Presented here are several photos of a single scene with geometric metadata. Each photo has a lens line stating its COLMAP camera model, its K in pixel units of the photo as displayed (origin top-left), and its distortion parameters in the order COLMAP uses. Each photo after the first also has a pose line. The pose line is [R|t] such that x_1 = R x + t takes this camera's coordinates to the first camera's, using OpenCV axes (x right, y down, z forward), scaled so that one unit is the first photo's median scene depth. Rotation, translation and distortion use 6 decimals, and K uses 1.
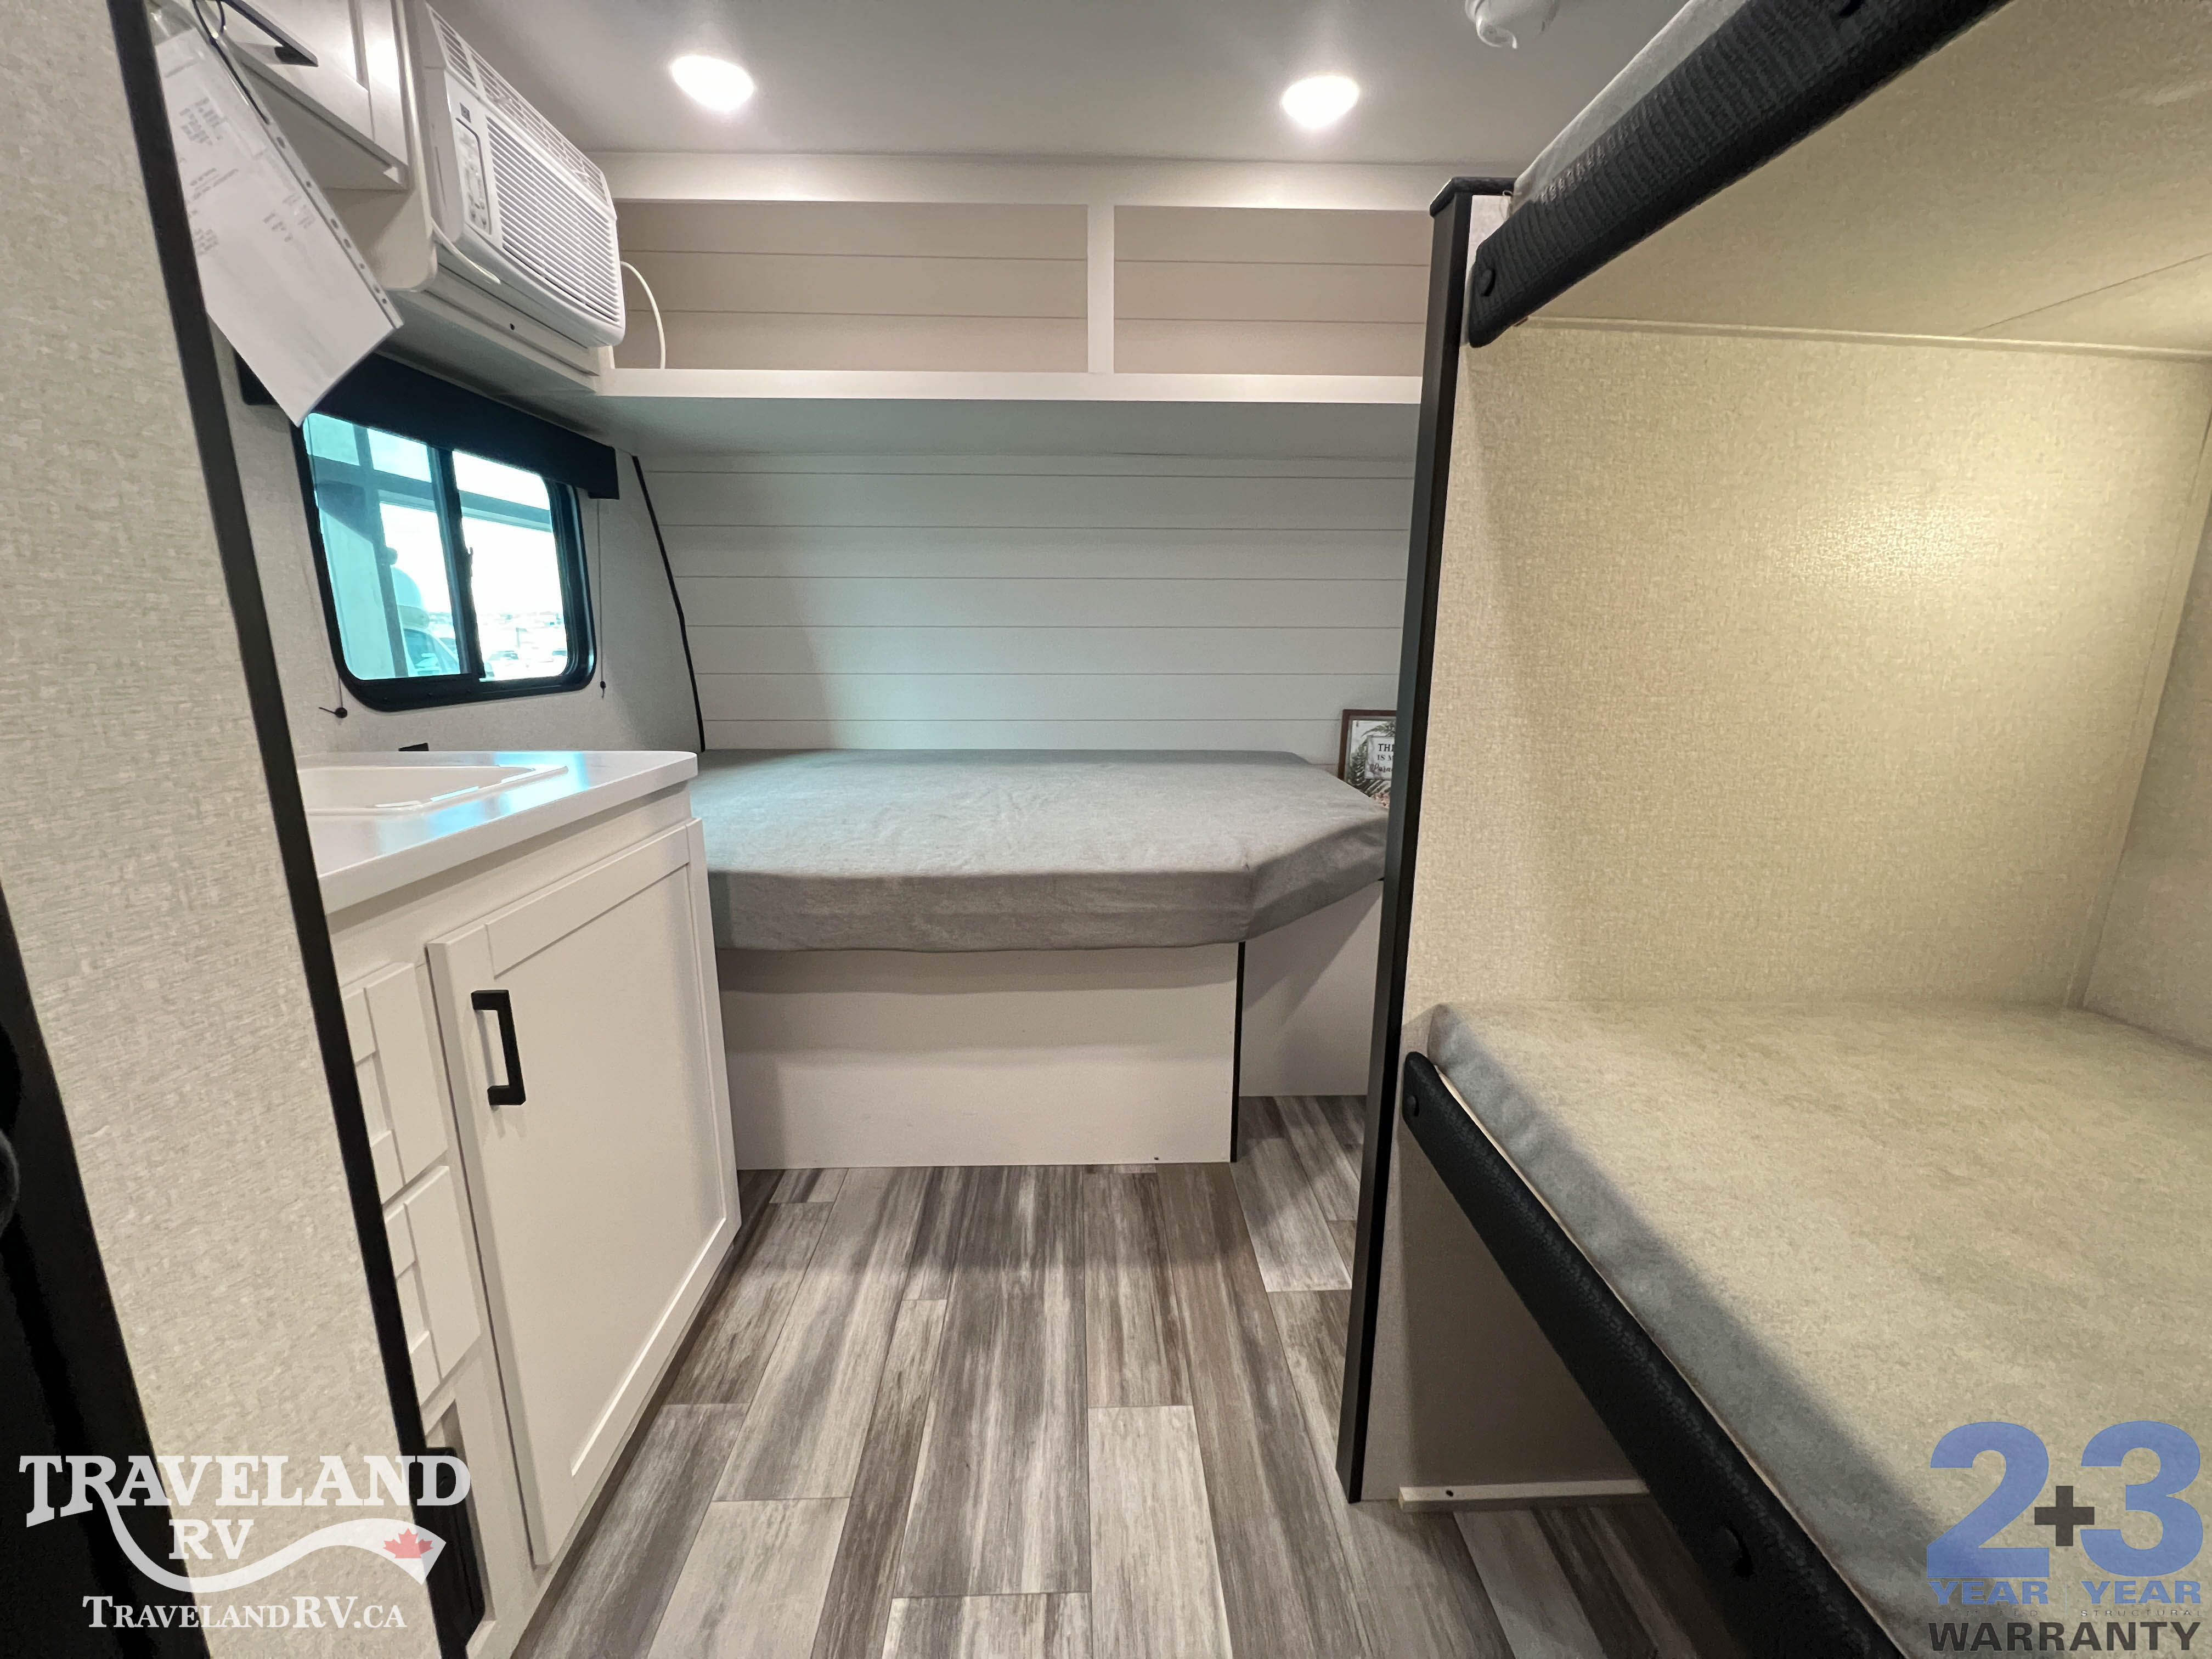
lens RADIAL K [[881.2, 0, 1107.2], [0, 881.2, 826.5], [0, 0, 1]] dist [-0.001158, 0.000458]
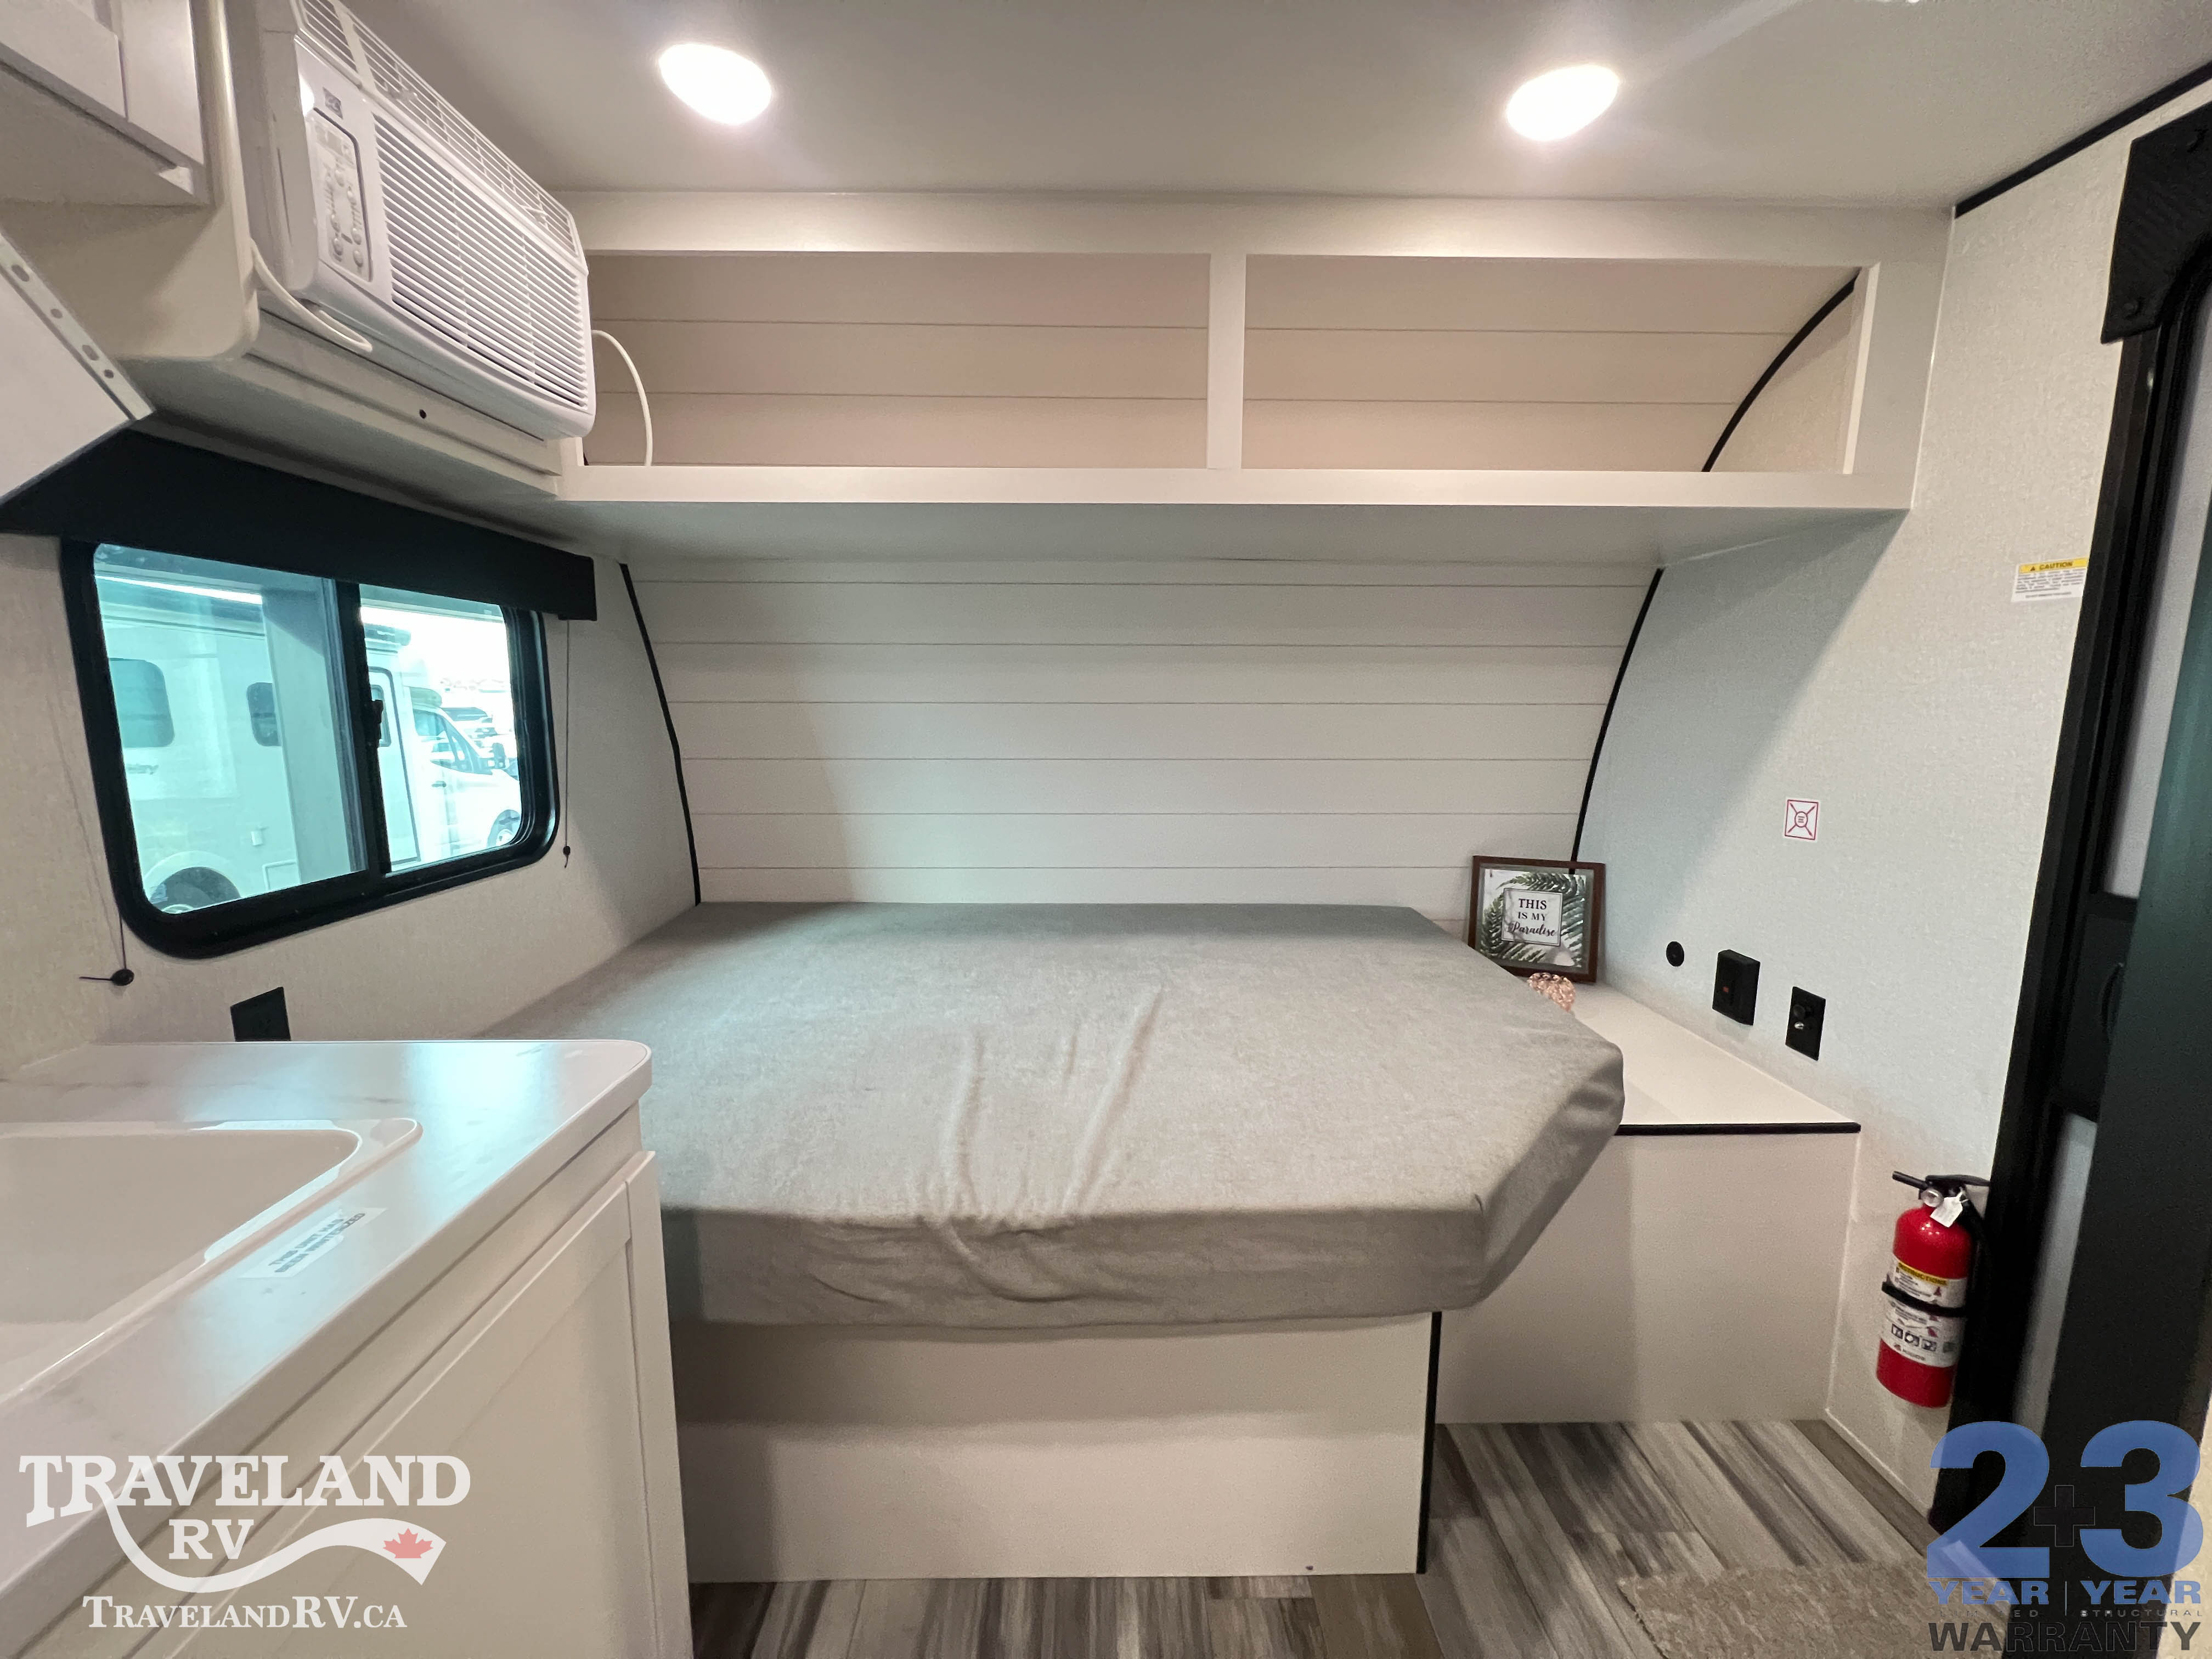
lens RADIAL K [[881.2, 0, 1107.3], [0, 881.2, 826.9], [0, 0, 1]] dist [-0.001158, 0.000458]
pose [[0.999892, 0.001827, -0.014581, -0.100177], [-0.002886, 0.997332, -0.072949, -0.162226], [0.014409, 0.072983, 0.997229, 0.283909]]
